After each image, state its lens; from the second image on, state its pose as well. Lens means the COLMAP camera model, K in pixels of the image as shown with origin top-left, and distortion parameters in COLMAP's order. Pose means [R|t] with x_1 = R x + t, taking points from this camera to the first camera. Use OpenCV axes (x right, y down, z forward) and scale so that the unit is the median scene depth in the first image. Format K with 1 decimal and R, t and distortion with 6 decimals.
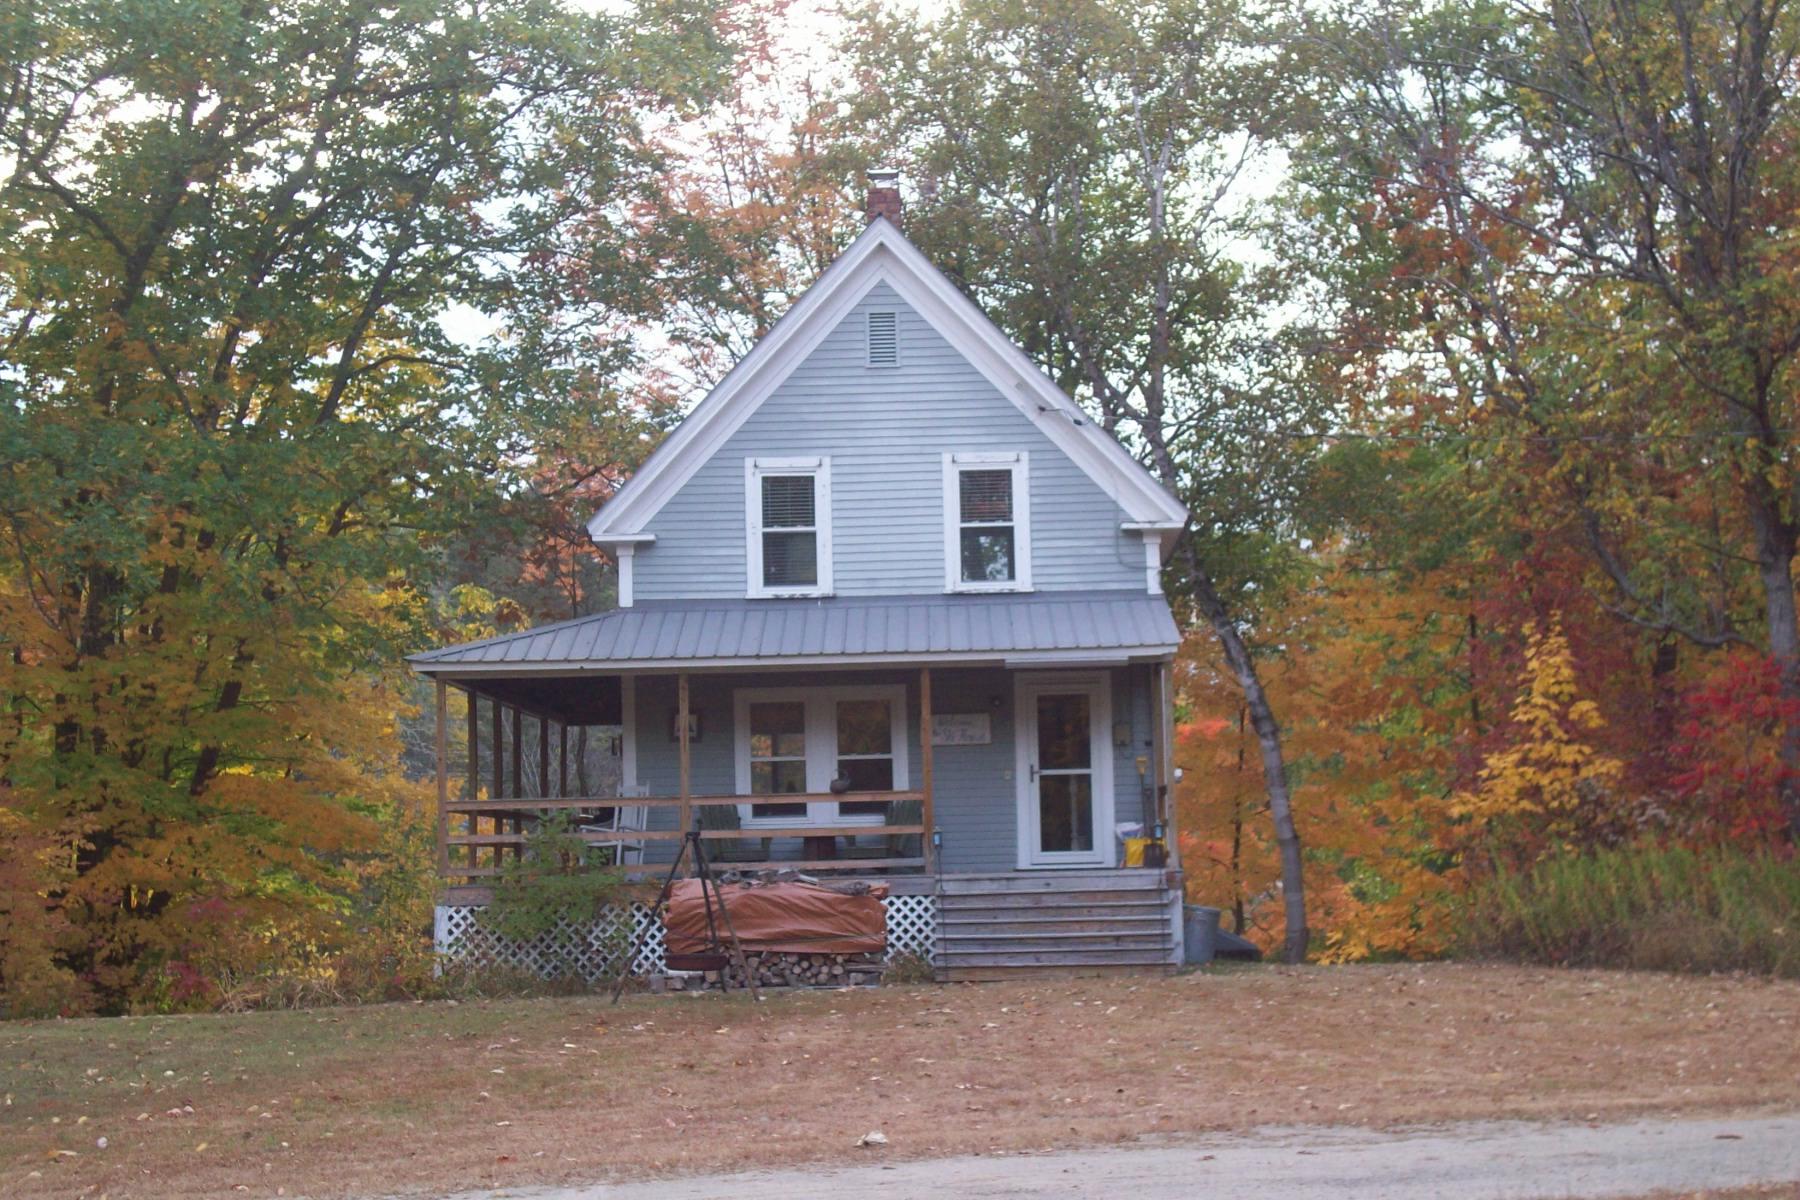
lens RADIAL K [[3296.1, 0, 901.4], [0, 3296.1, 605.2], [0, 0, 1]] dist [0.051255, 0.000000]
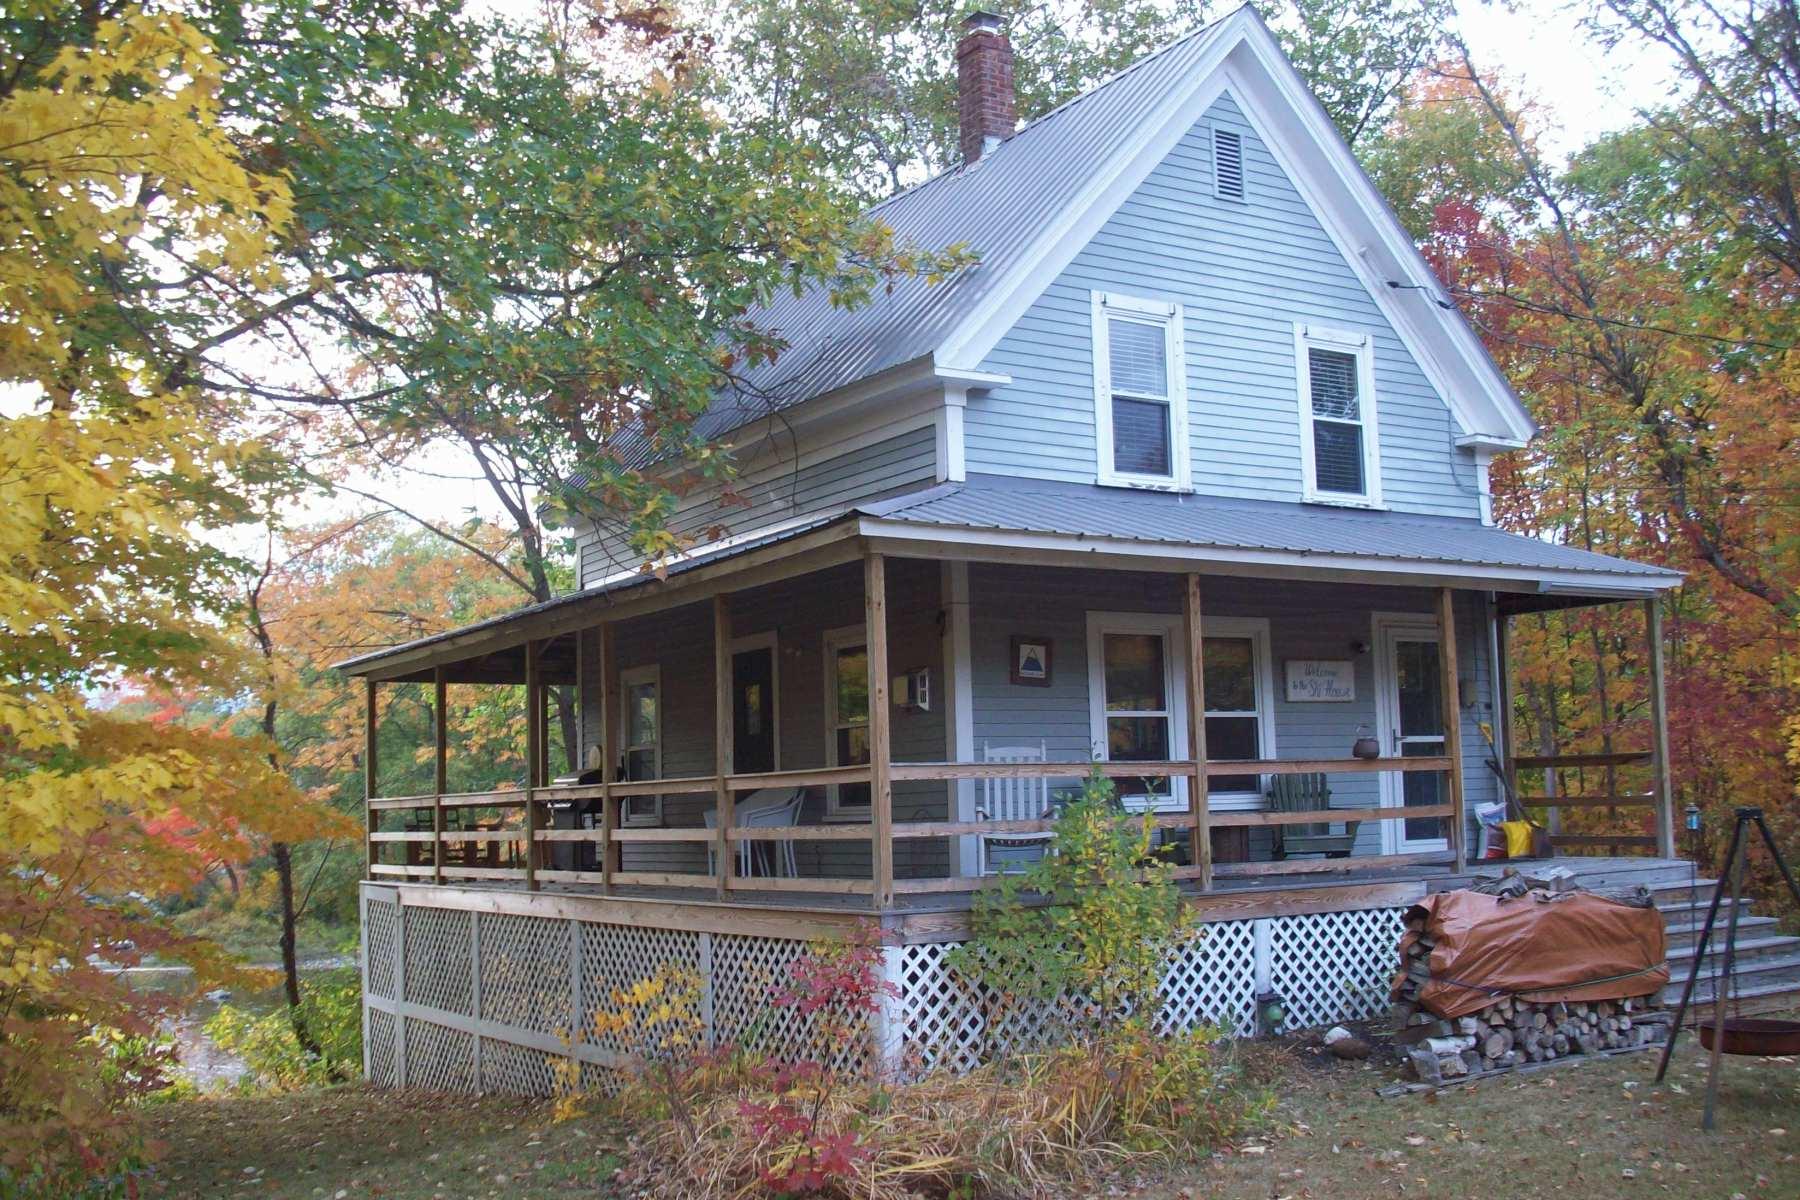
lens RADIAL K [[1944.6, 0, 898.6], [0, 1944.6, 588.3], [0, 0, 1]] dist [-0.079459, 0.000000]
pose [[0.826994, 0.063446, 0.558619, -0.313671], [-0.031423, 0.997275, -0.066748, 0.049180], [-0.561331, 0.037647, 0.826735, 0.683481]]
